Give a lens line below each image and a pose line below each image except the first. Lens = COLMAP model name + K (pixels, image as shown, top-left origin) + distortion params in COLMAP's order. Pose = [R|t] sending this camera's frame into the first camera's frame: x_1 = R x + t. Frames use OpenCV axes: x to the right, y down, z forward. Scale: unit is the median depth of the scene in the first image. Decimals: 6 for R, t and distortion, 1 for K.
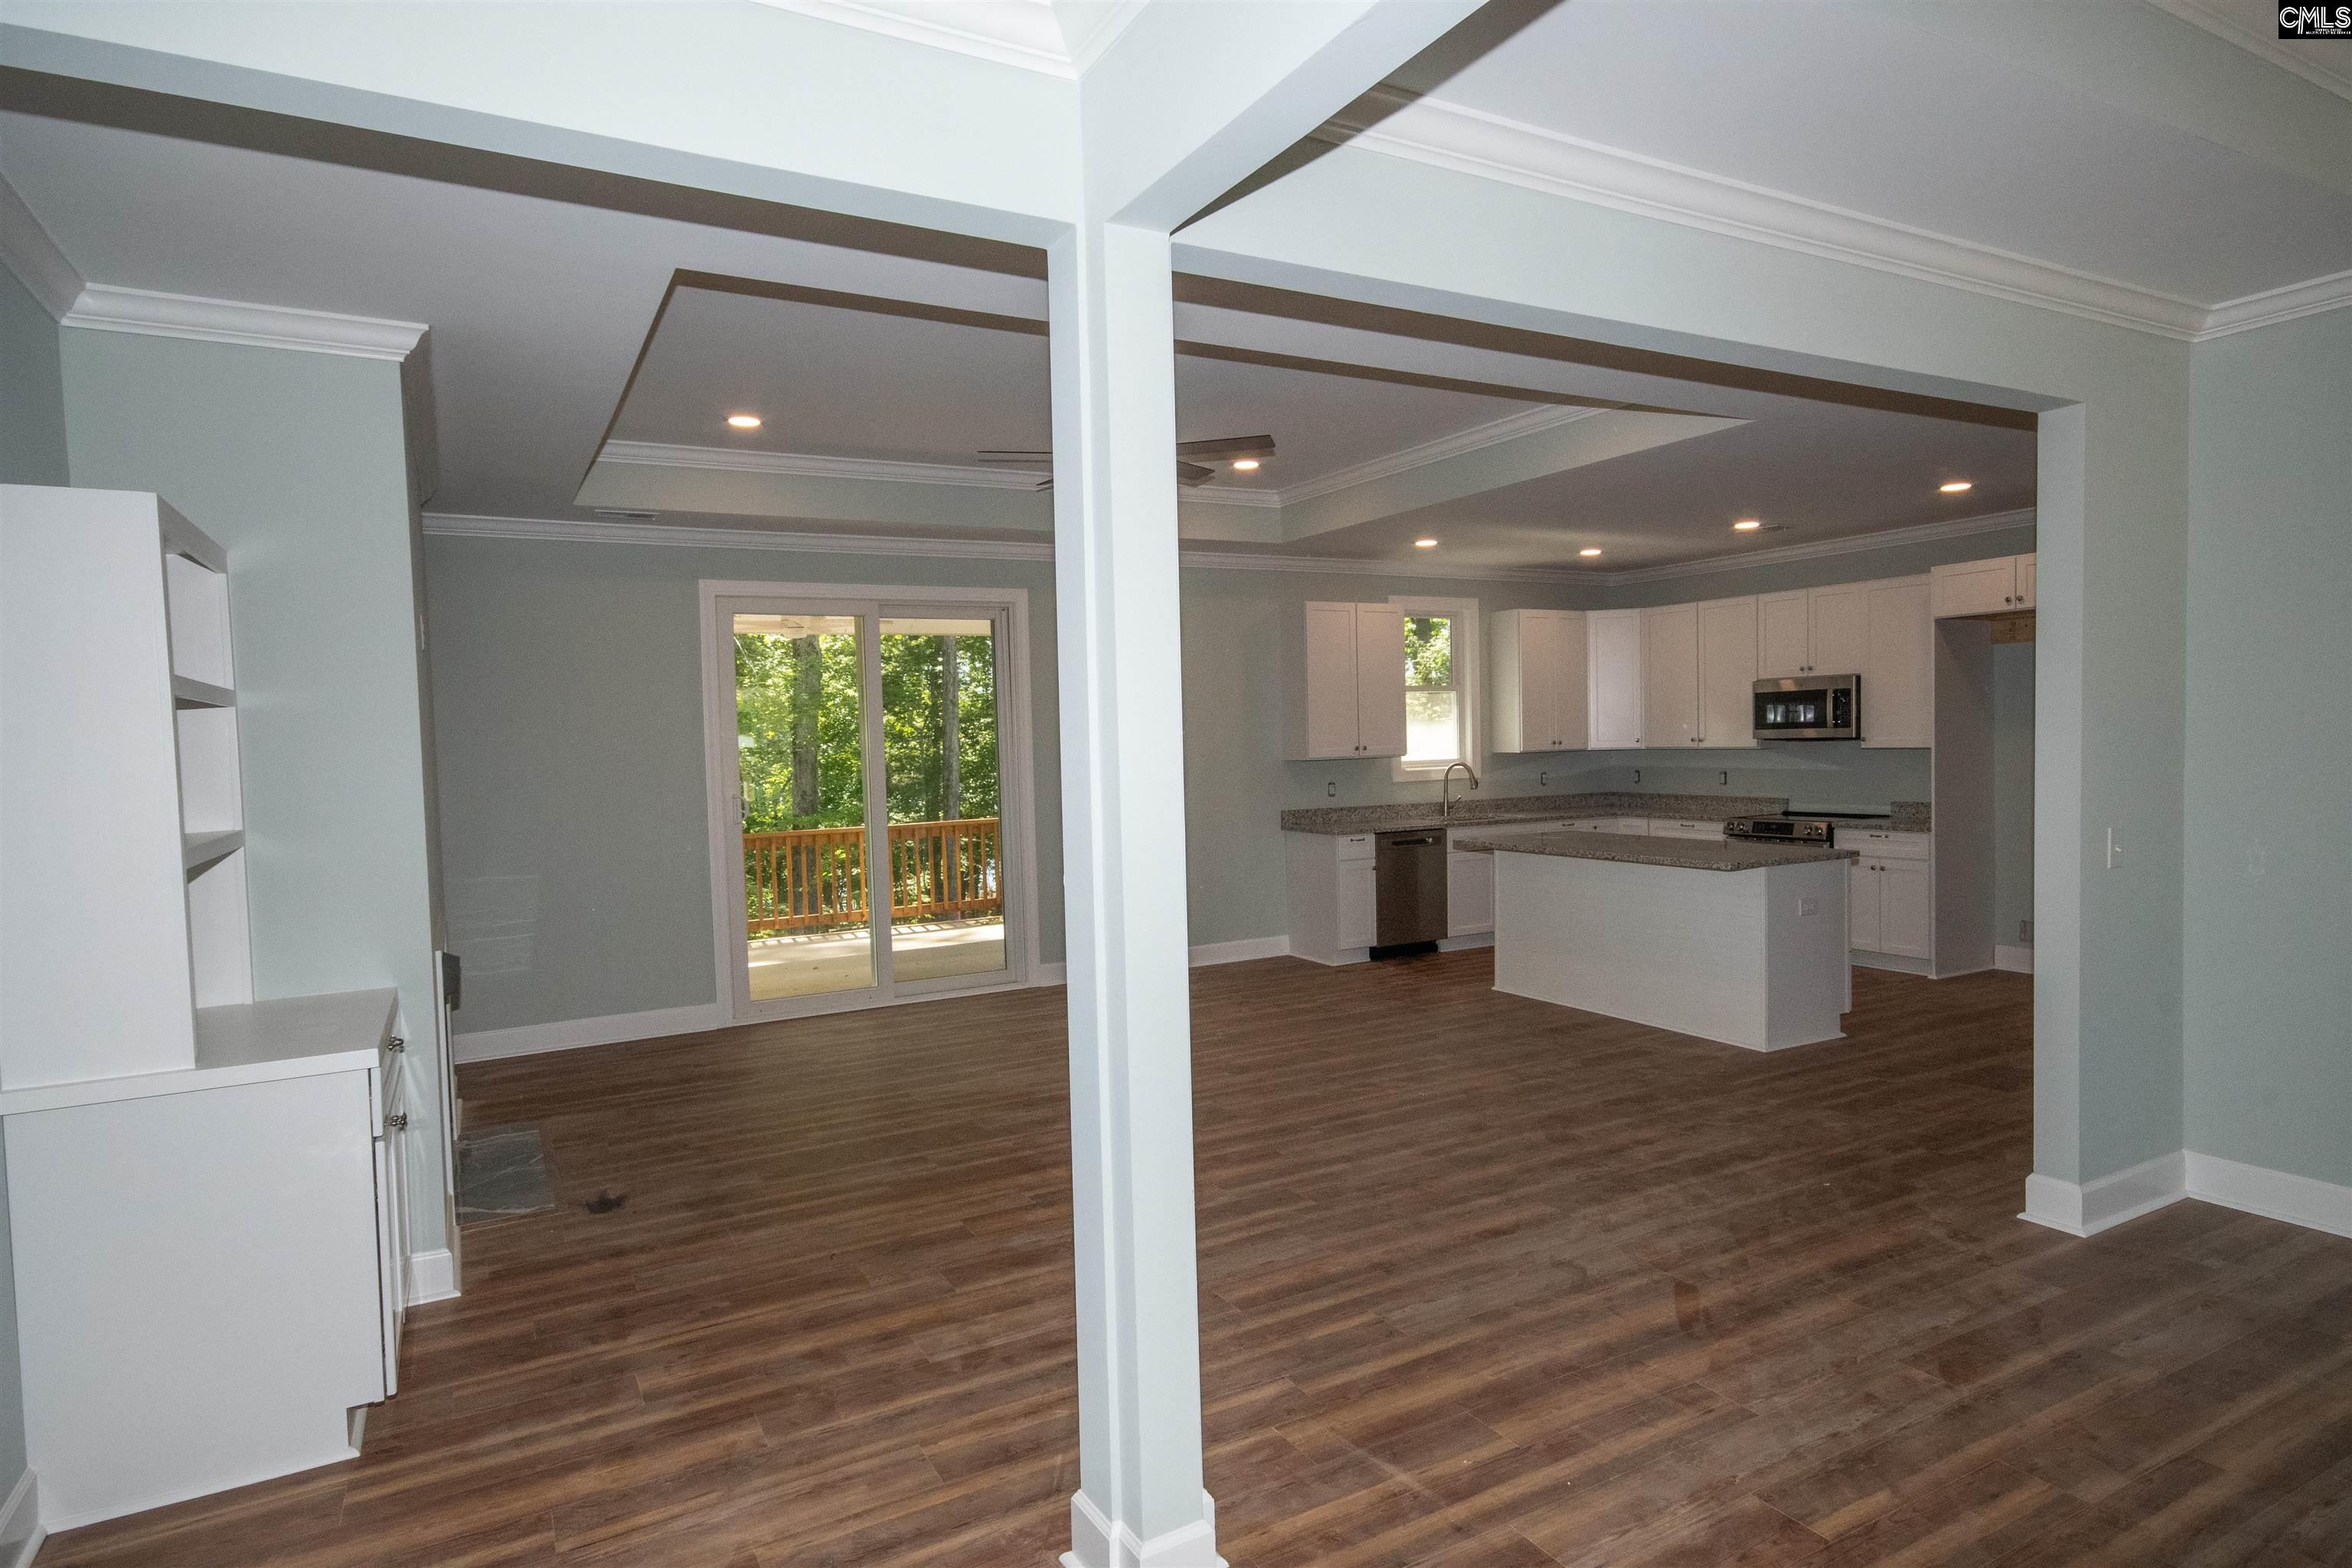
lens RADIAL K [[1294.6, 0, 1164.7], [0, 1294.6, 792.7], [0, 0, 1]] dist [0.017189, -0.000932]
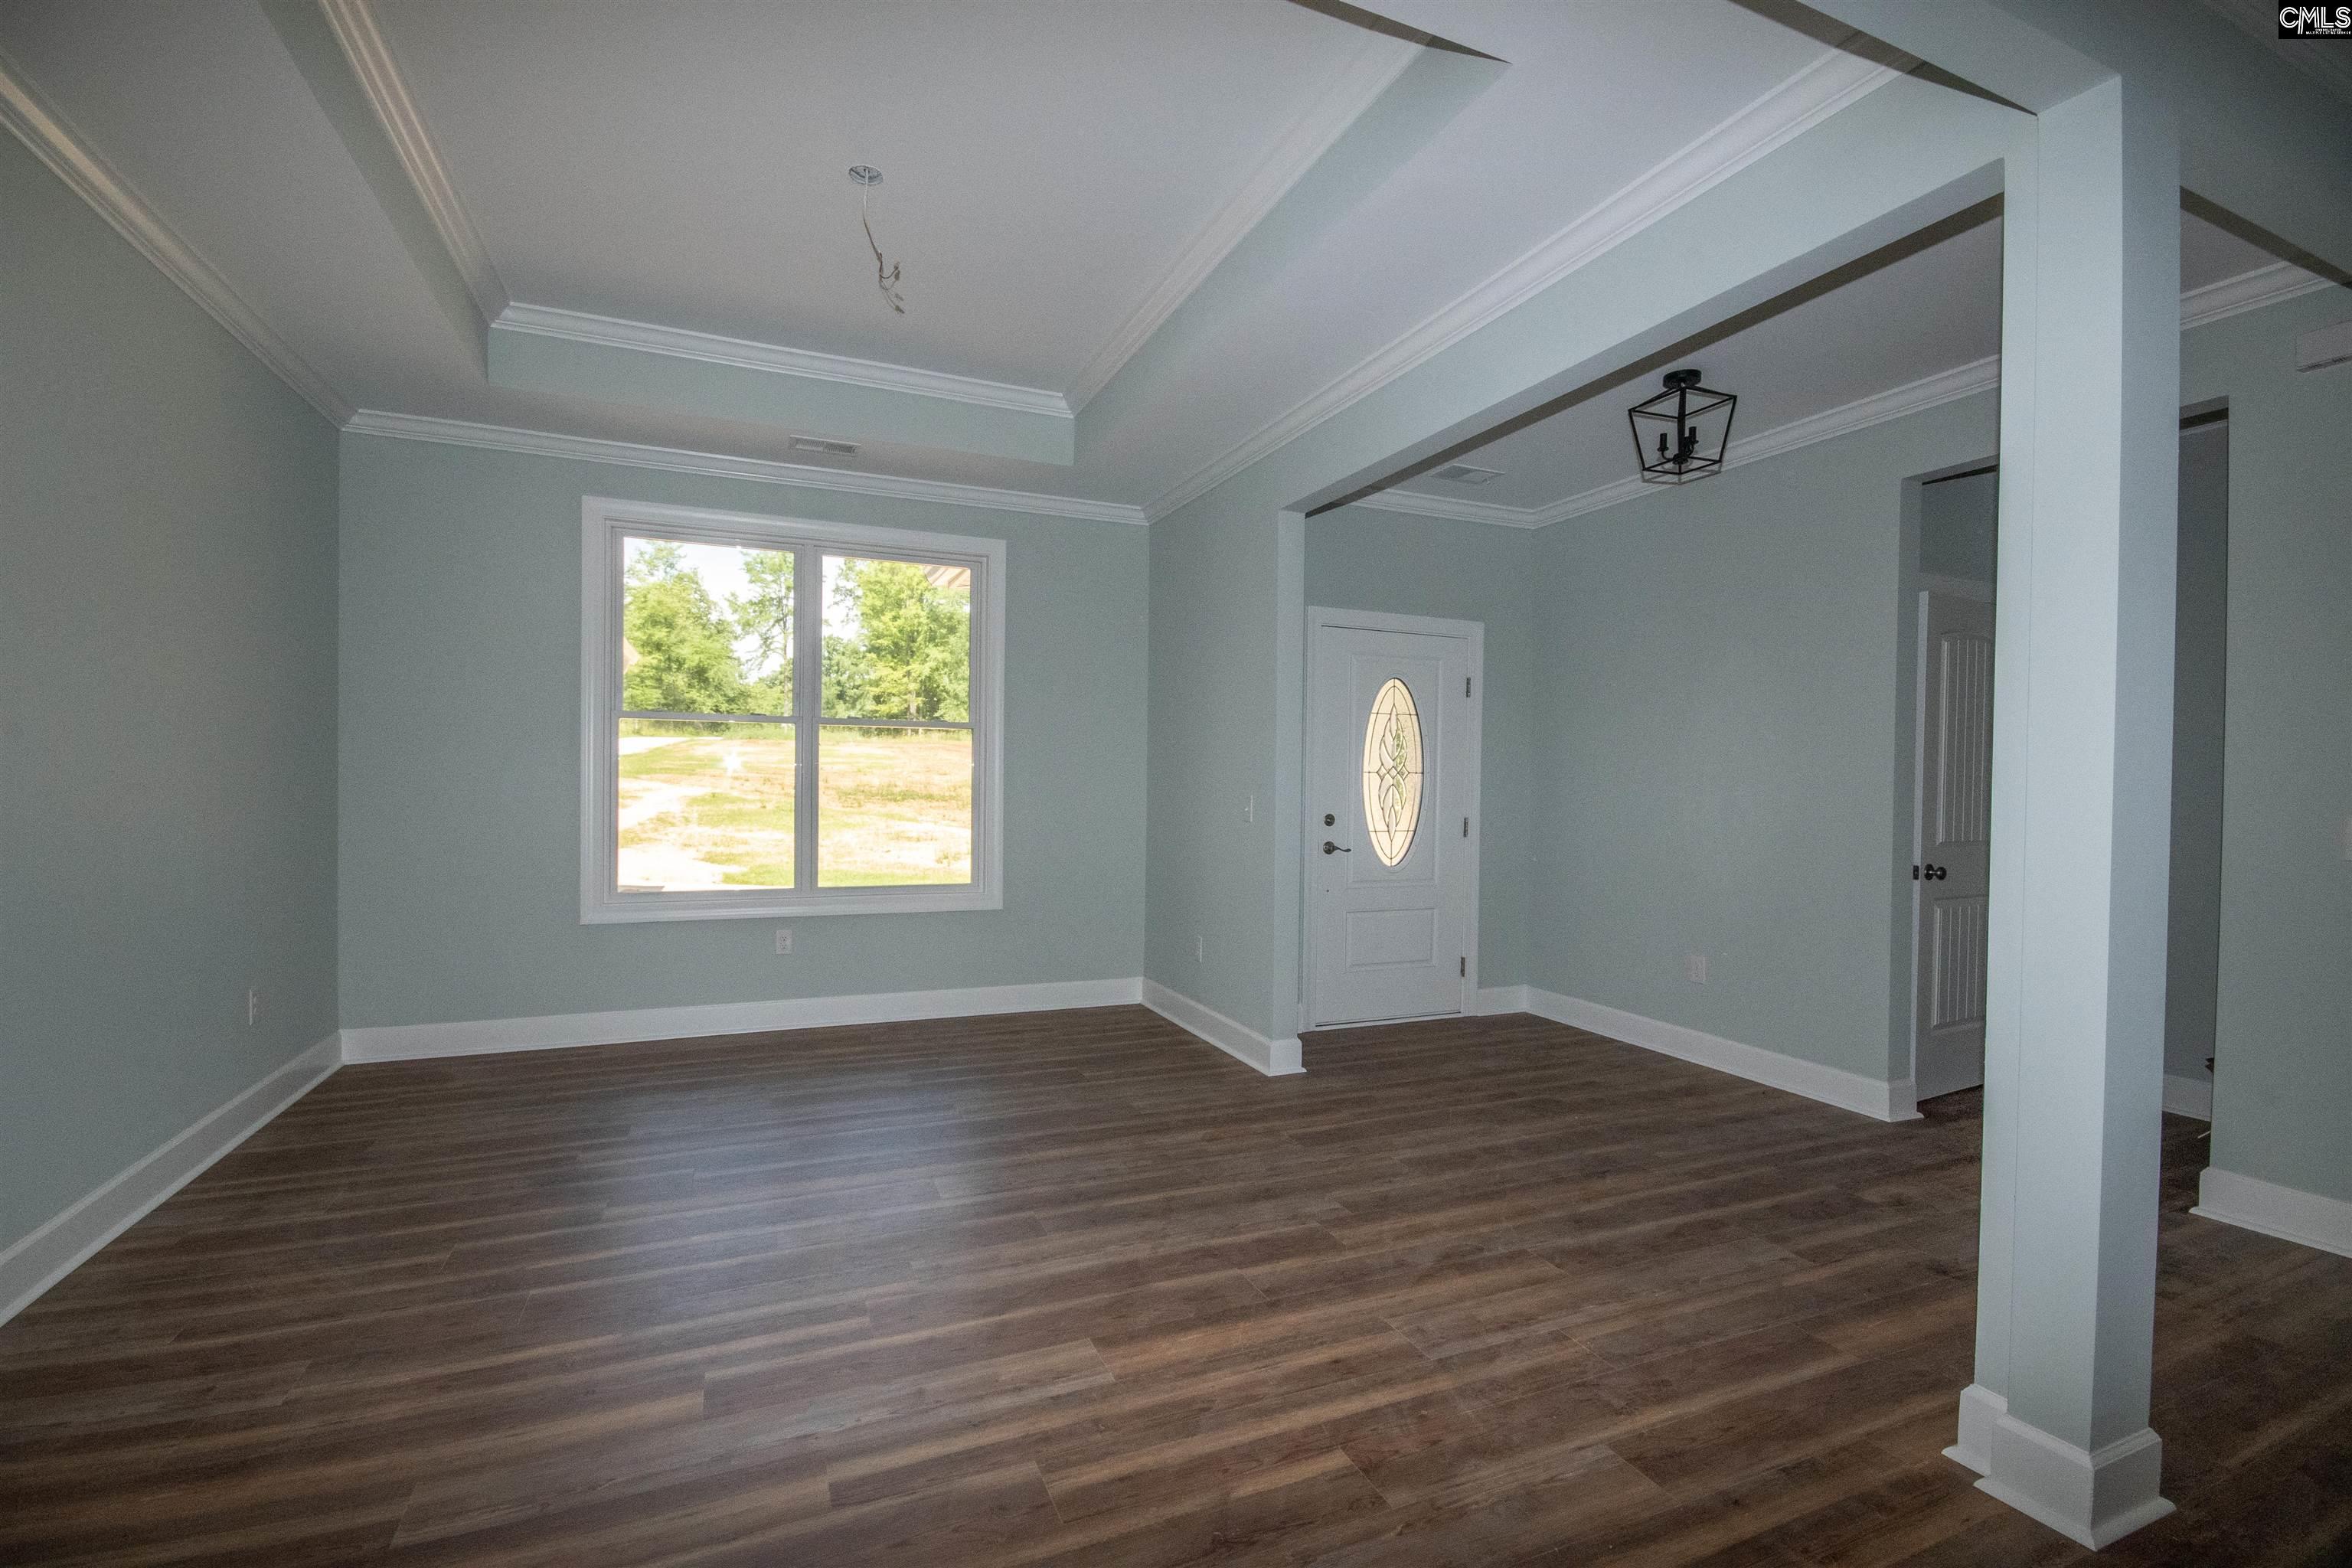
lens RADIAL K [[1028.0, 0, 1179.7], [0, 1028.0, 788.4], [0, 0, 1]] dist [0.008020, -0.010246]
pose [[-0.995660, 0.016380, 0.091611, 0.524007], [0.020844, 0.998630, 0.047993, 0.031983], [-0.090700, 0.049694, -0.994638, 1.678543]]
